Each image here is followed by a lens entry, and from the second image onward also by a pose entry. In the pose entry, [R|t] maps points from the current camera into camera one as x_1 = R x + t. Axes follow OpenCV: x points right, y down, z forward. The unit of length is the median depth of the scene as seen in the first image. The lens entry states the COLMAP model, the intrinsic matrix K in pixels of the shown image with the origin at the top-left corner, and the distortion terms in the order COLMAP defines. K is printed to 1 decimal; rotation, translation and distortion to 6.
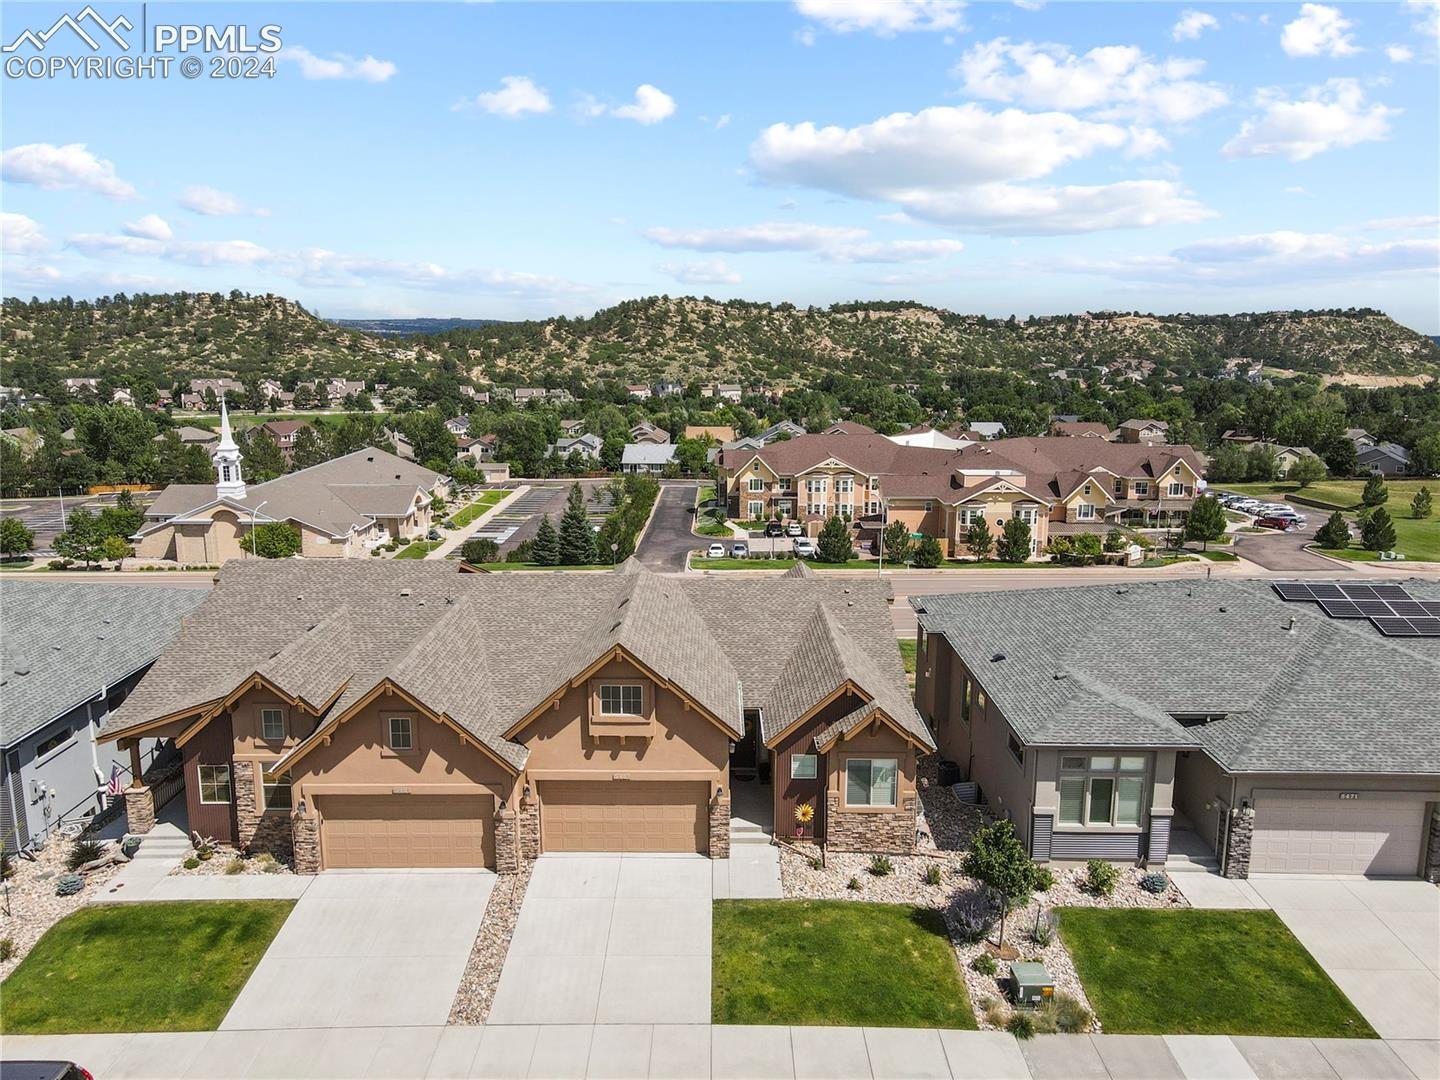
lens RADIAL K [[1051.8, 0, 713.7], [0, 1051.8, 541.8], [0, 0, 1]] dist [0.020034, 0.044177]
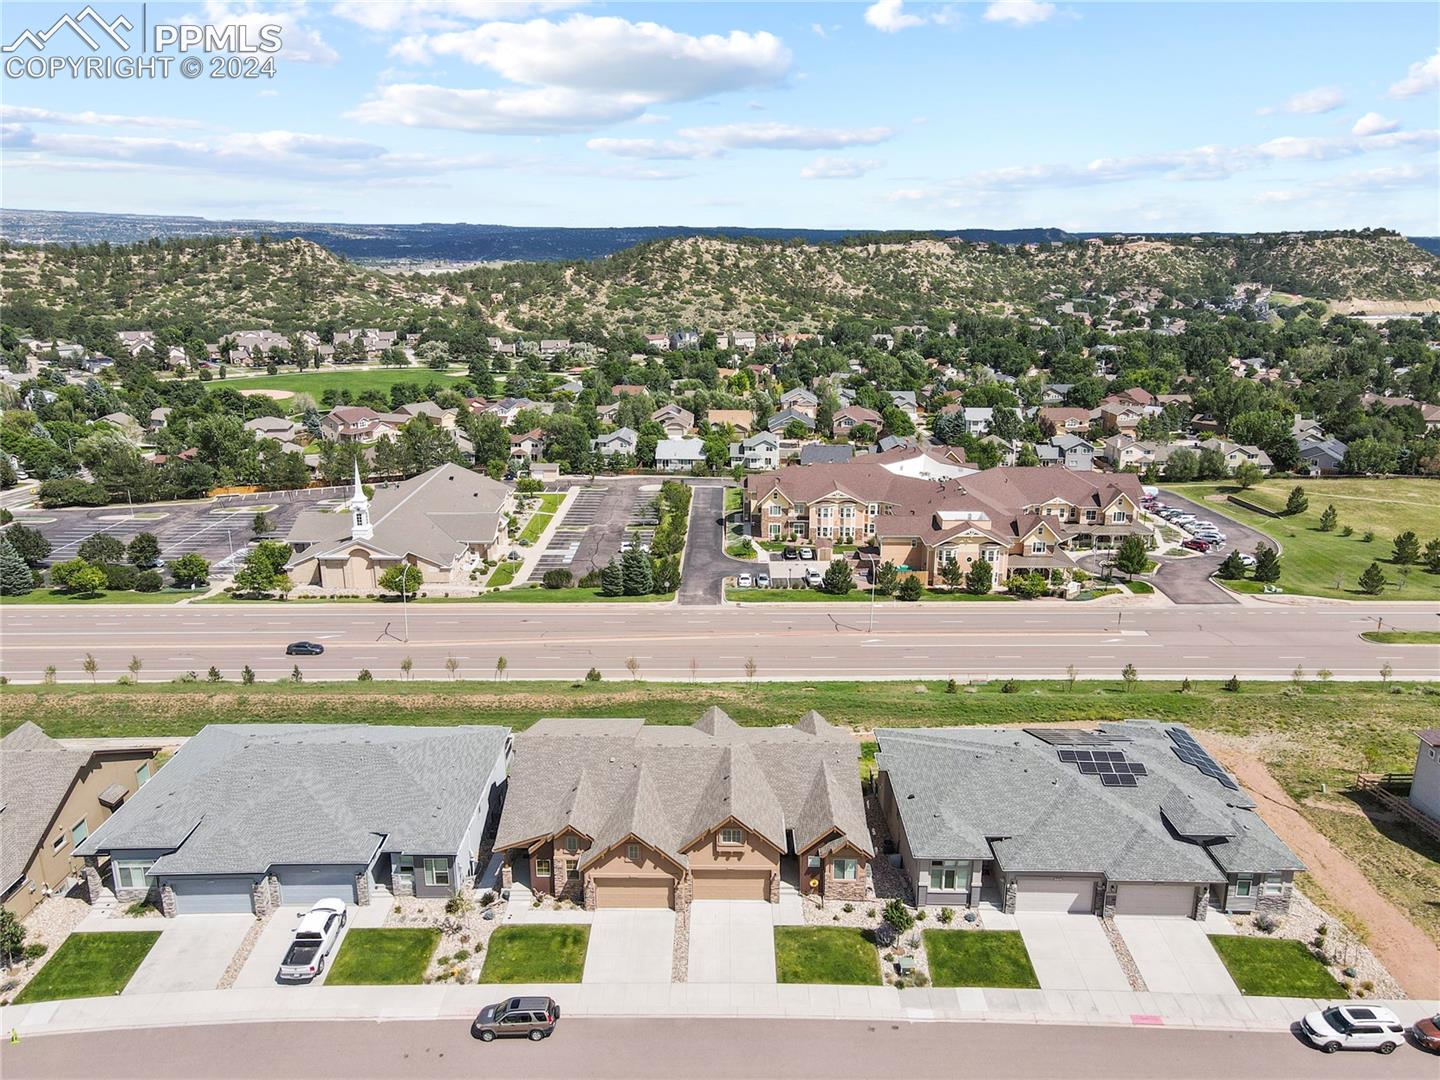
lens RADIAL K [[1051.8, 0, 713.7], [0, 1051.8, 541.8], [0, 0, 1]] dist [0.020034, 0.044177]
pose [[0.999959, 0.000239, -0.009105, -0.023565], [0.000556, 0.996191, 0.087197, -0.147554], [0.009091, -0.087199, 0.996149, -0.257685]]
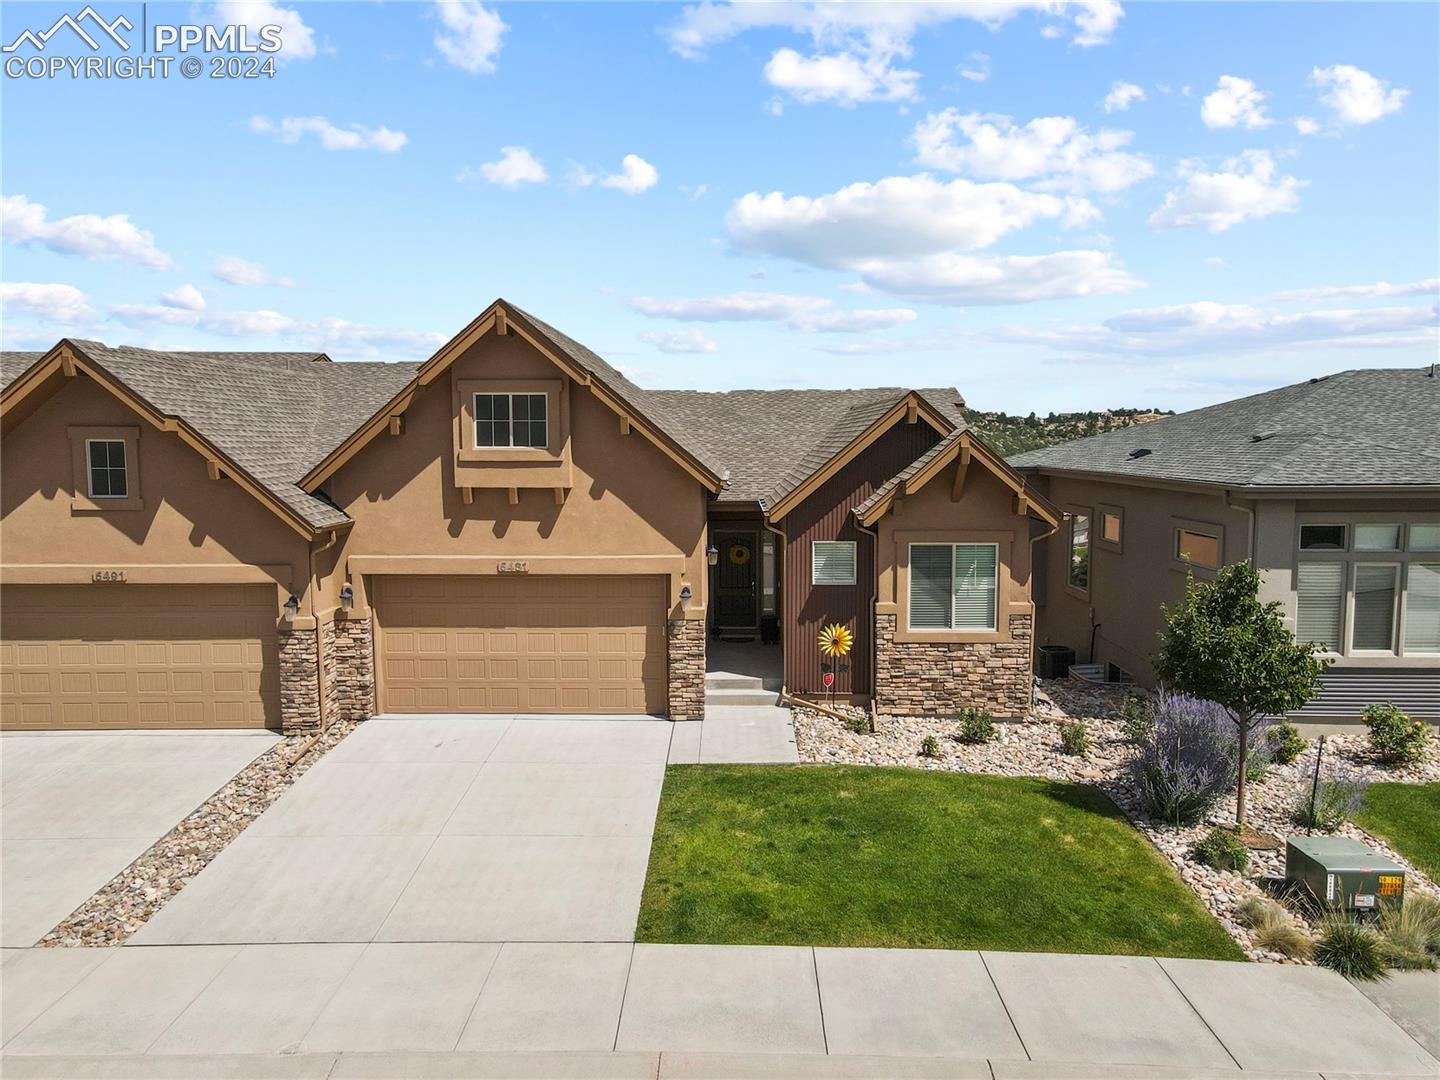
lens RADIAL K [[1051.8, 0, 713.7], [0, 1051.8, 541.8], [0, 0, 1]] dist [0.020034, 0.044177]
pose [[0.999796, -0.003241, -0.019917, 0.007327], [0.001226, 0.994952, -0.100345, 0.060923], [0.020142, 0.100300, 0.994753, 0.099629]]
